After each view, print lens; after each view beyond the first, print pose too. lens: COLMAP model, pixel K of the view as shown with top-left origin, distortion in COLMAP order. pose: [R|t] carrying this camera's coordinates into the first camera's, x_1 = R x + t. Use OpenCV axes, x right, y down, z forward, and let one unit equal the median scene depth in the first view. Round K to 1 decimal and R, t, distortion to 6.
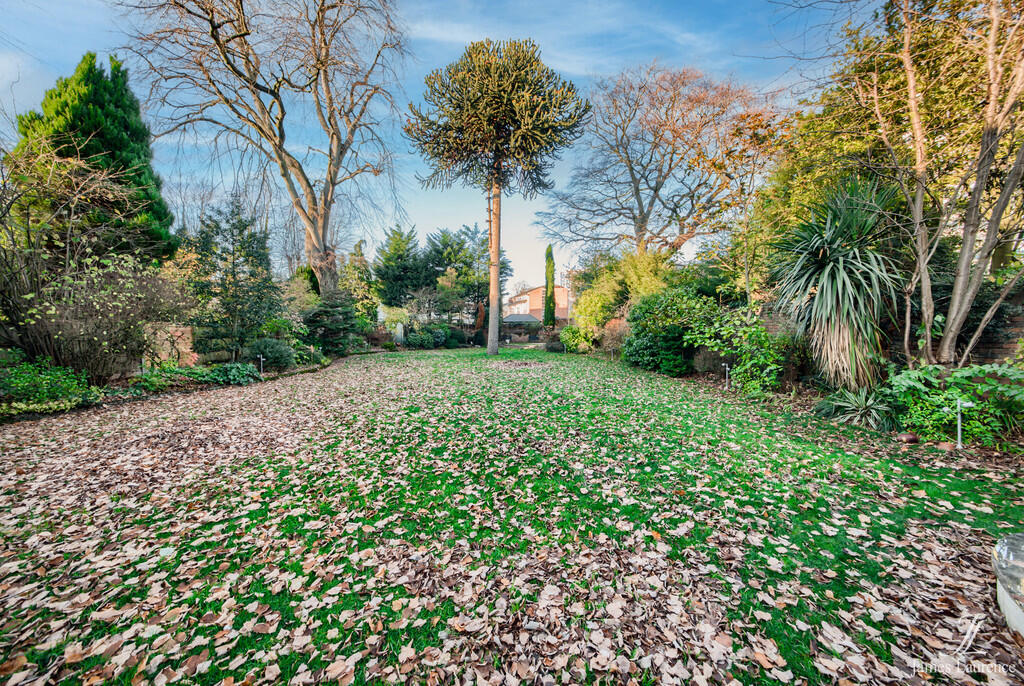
lens RADIAL K [[356.1, 0, 509.7], [0, 356.1, 339.8], [0, 0, 1]] dist [-0.012103, 0.000028]
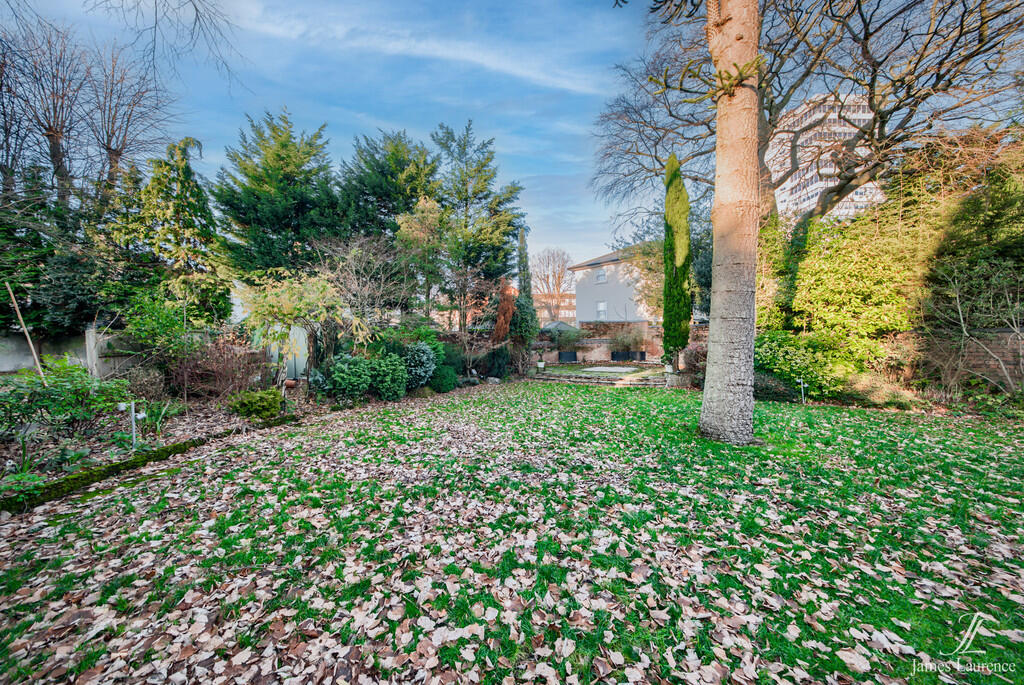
lens RADIAL K [[356.1, 0, 515.6], [0, 356.1, 340.5], [0, 0, 1]] dist [-0.012103, 0.000028]
pose [[0.955532, -0.007118, 0.294802, -0.177265], [0.012982, 0.999755, -0.017939, -0.020126], [-0.294602, 0.020968, 0.955390, 0.519285]]
